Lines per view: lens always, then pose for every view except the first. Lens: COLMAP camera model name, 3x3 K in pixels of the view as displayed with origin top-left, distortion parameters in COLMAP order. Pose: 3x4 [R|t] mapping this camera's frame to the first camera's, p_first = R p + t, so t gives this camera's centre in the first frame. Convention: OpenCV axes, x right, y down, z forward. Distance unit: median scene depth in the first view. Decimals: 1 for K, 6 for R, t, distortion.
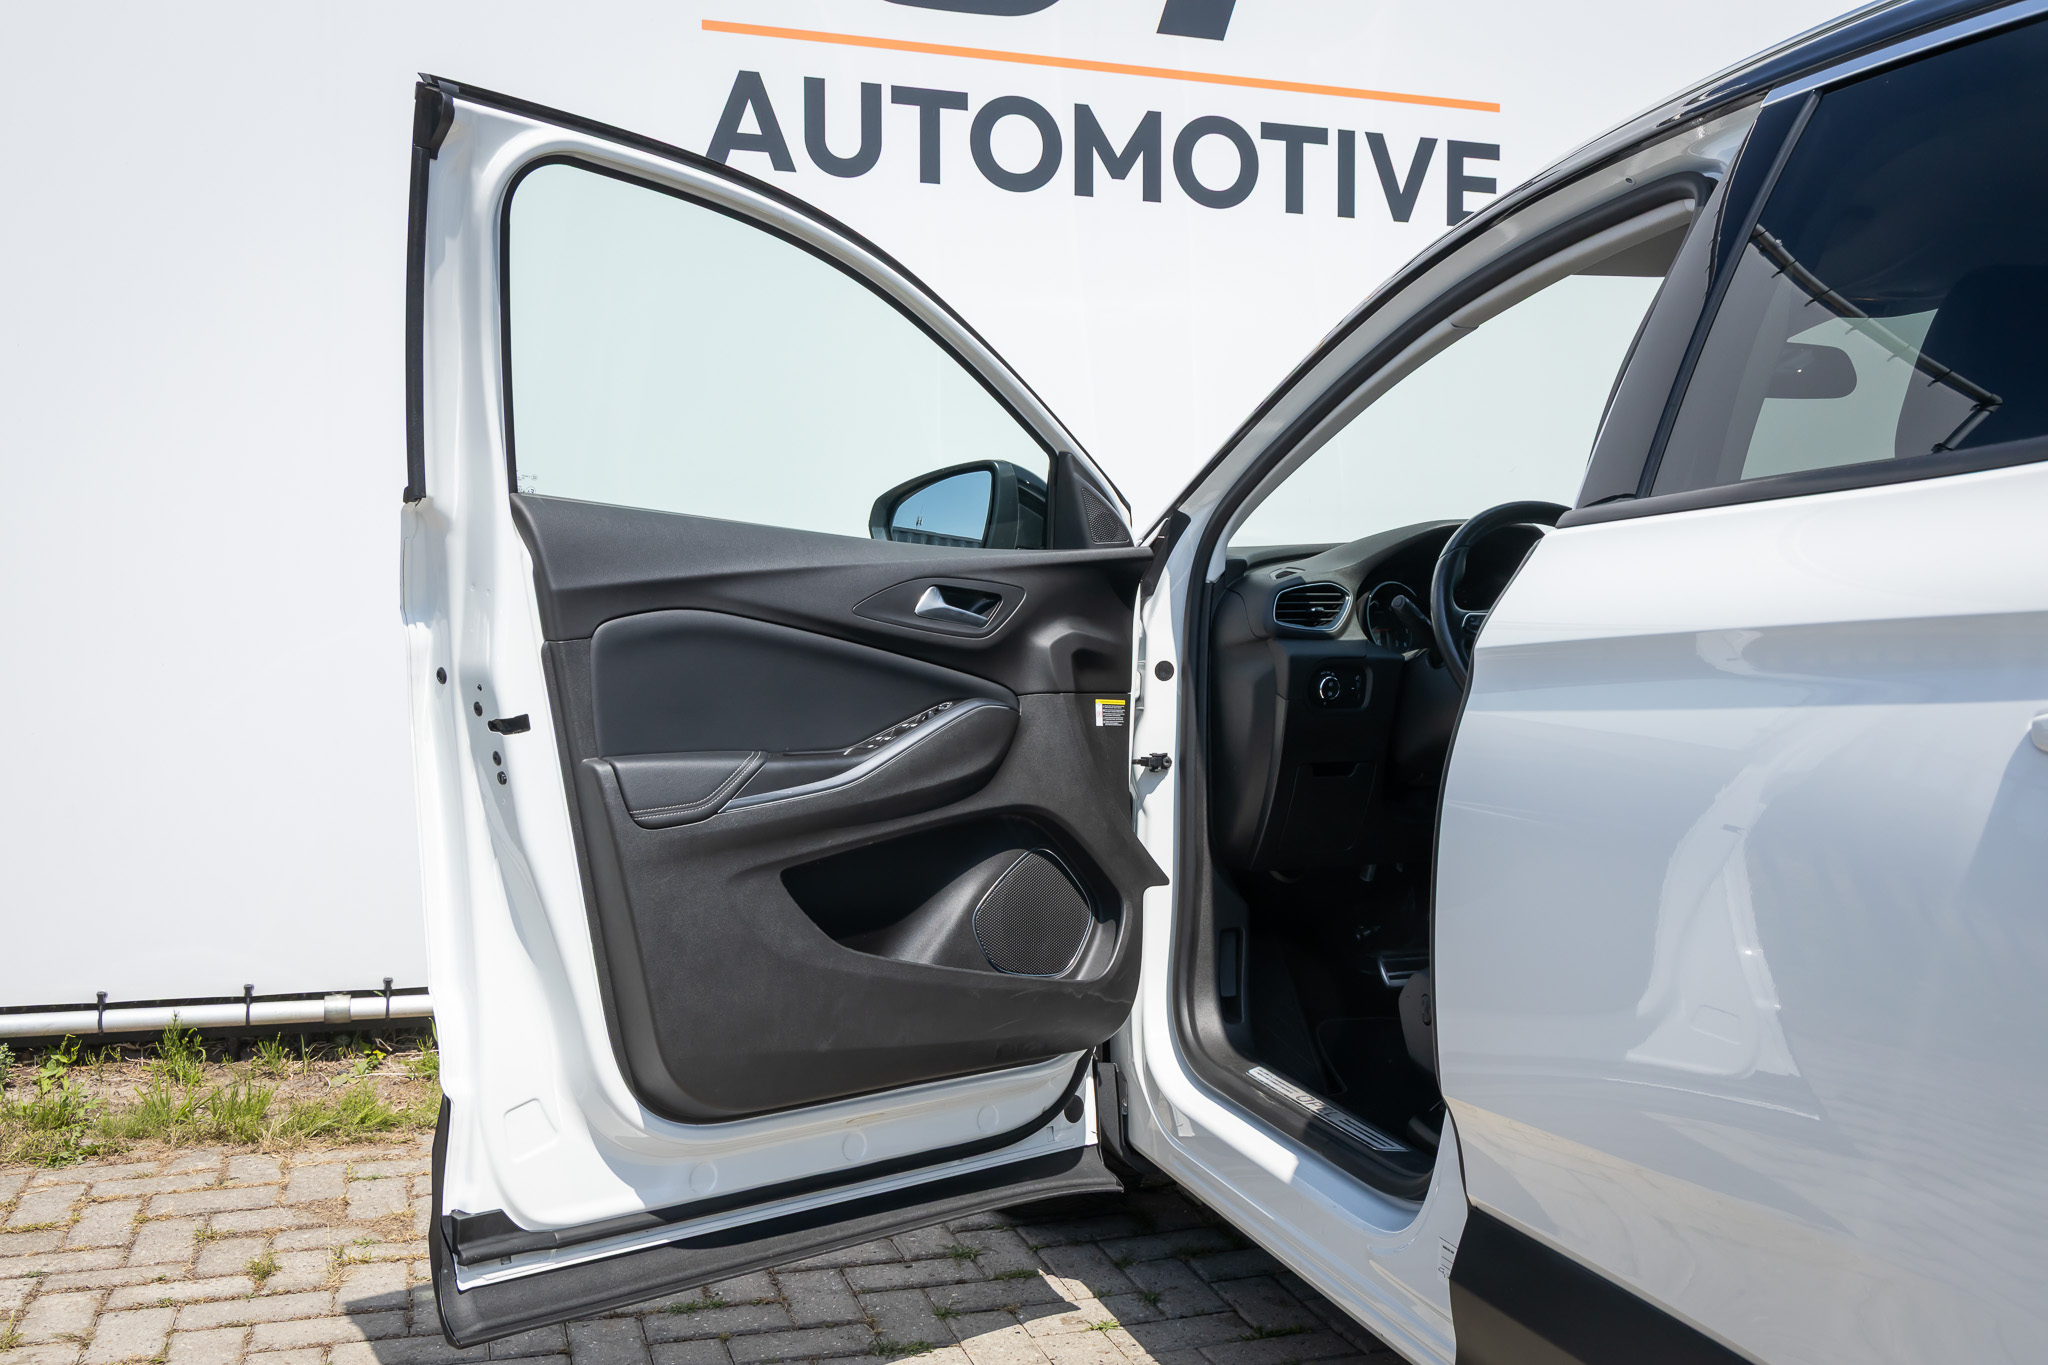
lens RADIAL K [[1957.9, 0, 1010.8], [0, 1957.9, 693.0], [0, 0, 1]] dist [-0.004791, 0.000000]
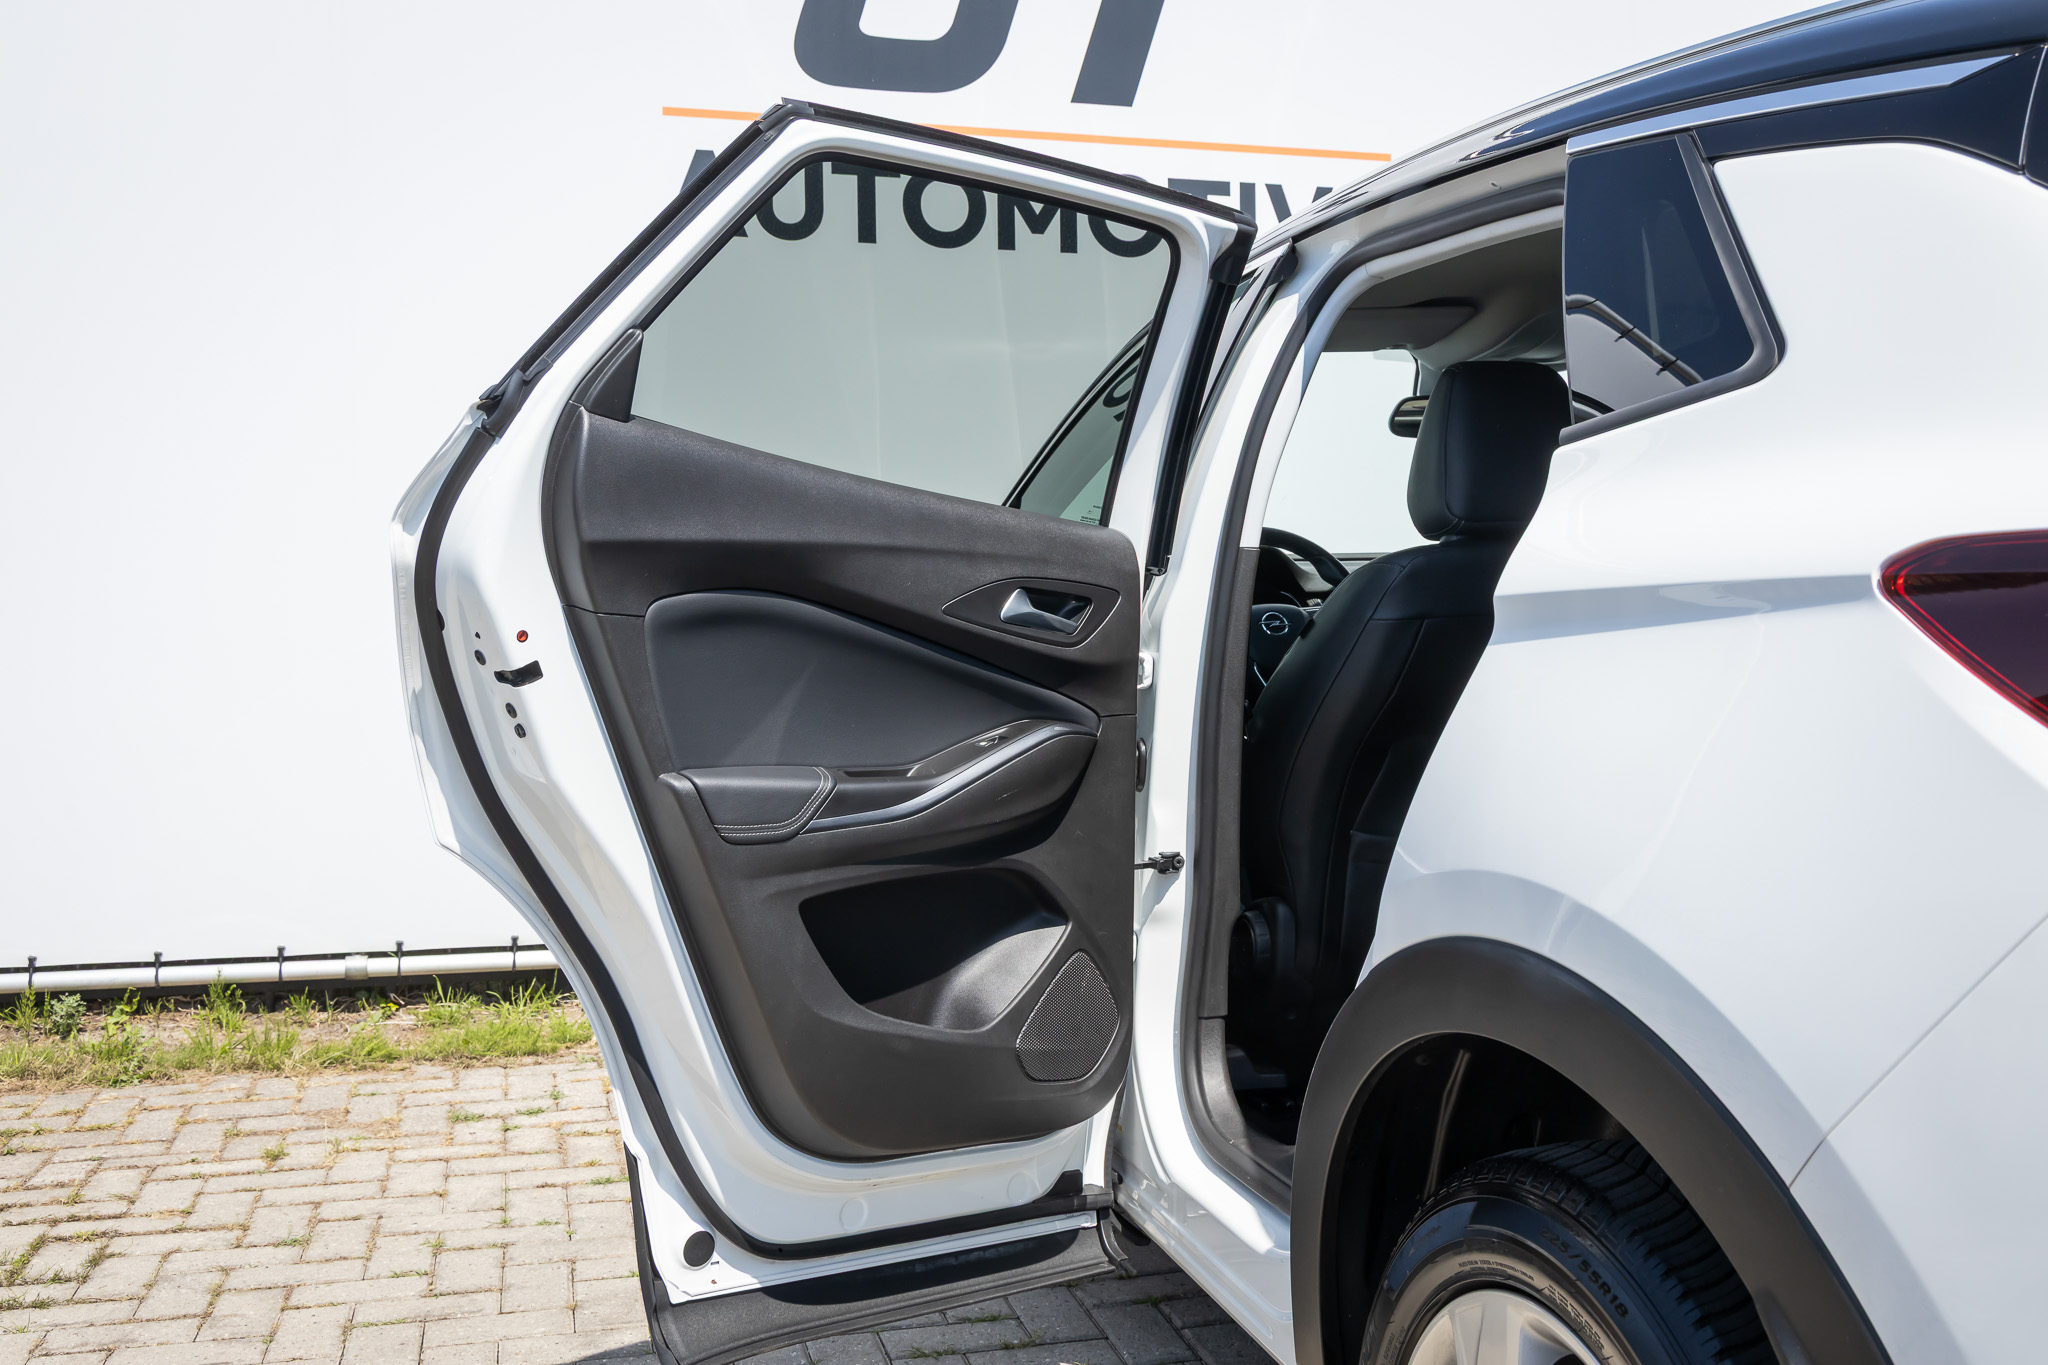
lens RADIAL K [[2051.8, 0, 1009.7], [0, 2051.8, 694.3], [0, 0, 1]] dist [-0.002115, 0.000000]
pose [[0.998392, -0.009554, -0.055876, 0.117939], [0.009365, 0.999950, -0.003644, 0.007400], [0.055908, 0.003115, 0.998431, -0.204843]]
